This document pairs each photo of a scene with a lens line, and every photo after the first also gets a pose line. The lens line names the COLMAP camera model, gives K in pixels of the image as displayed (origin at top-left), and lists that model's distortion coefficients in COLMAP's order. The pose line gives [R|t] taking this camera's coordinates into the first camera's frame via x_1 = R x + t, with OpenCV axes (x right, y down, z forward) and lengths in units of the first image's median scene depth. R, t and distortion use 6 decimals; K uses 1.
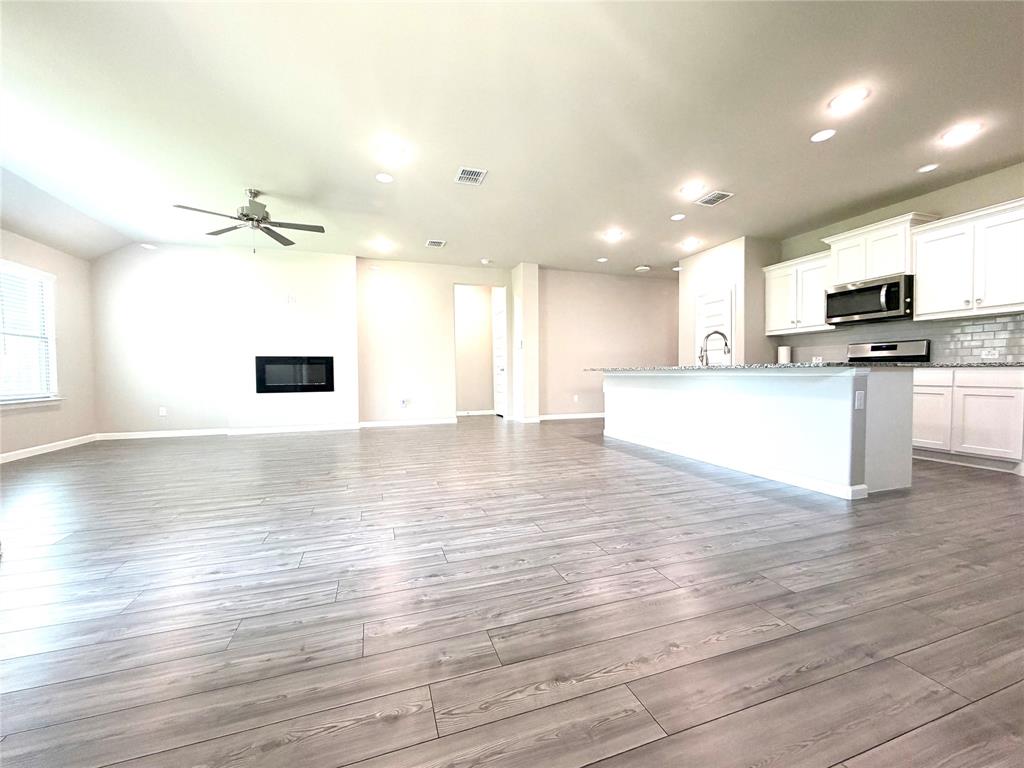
lens RADIAL K [[408.2, 0, 510.4], [0, 408.2, 385.1], [0, 0, 1]] dist [0.000249, 0.000021]
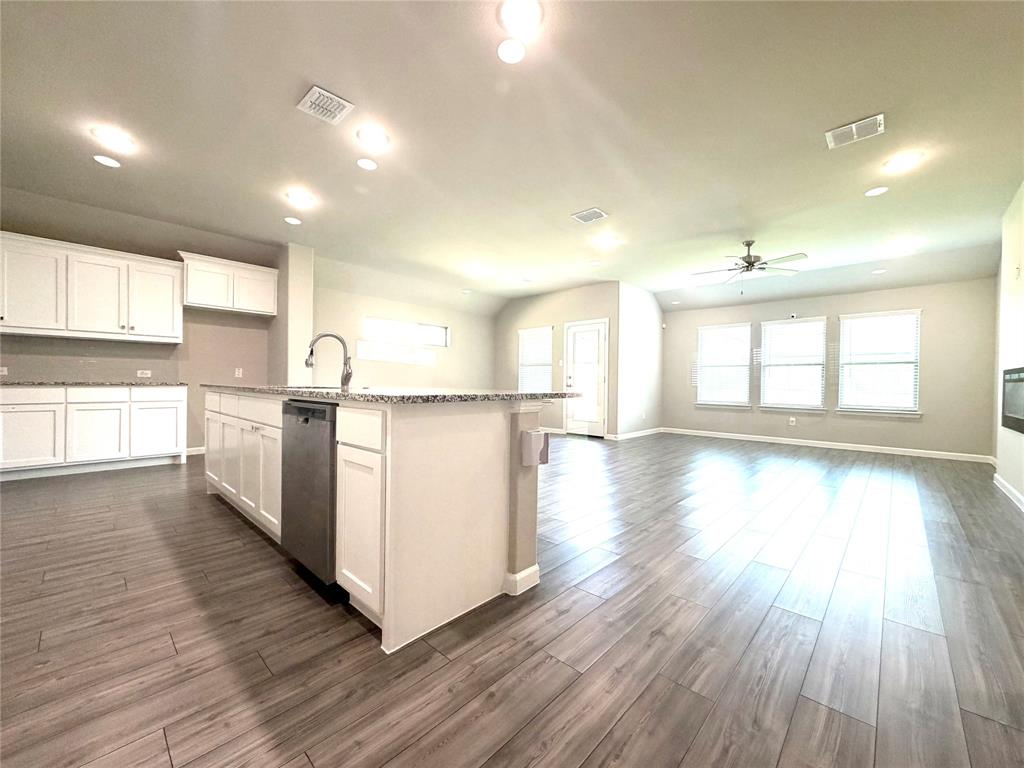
lens RADIAL K [[408.2, 0, 510.2], [0, 408.2, 384.2], [0, 0, 1]] dist [0.000249, 0.000021]
pose [[-0.885206, -0.000619, -0.465200, 0.546978], [-0.018663, 0.999241, 0.034185, -0.077354], [0.464826, 0.038943, -0.884545, 1.703104]]
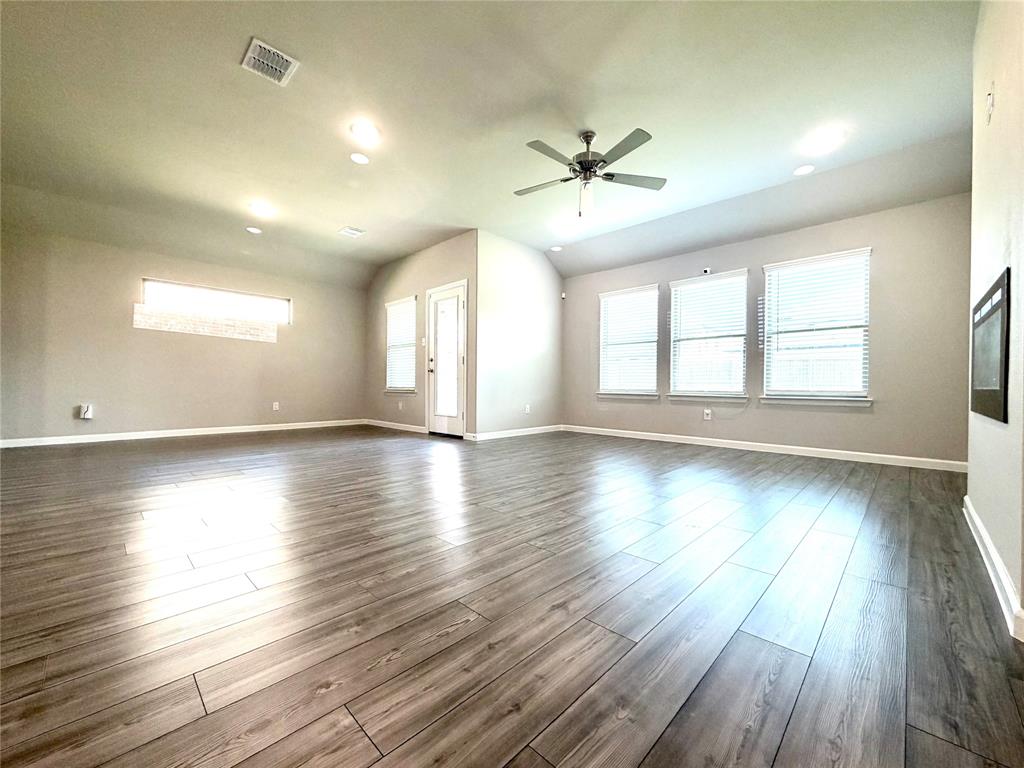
lens RADIAL K [[408.2, 0, 510.4], [0, 408.2, 384.9], [0, 0, 1]] dist [0.000249, 0.000021]
pose [[-0.892834, 0.002656, -0.450379, -0.131632], [-0.012432, 0.999456, 0.030538, -0.011891], [0.450215, 0.032864, -0.892315, 1.599587]]
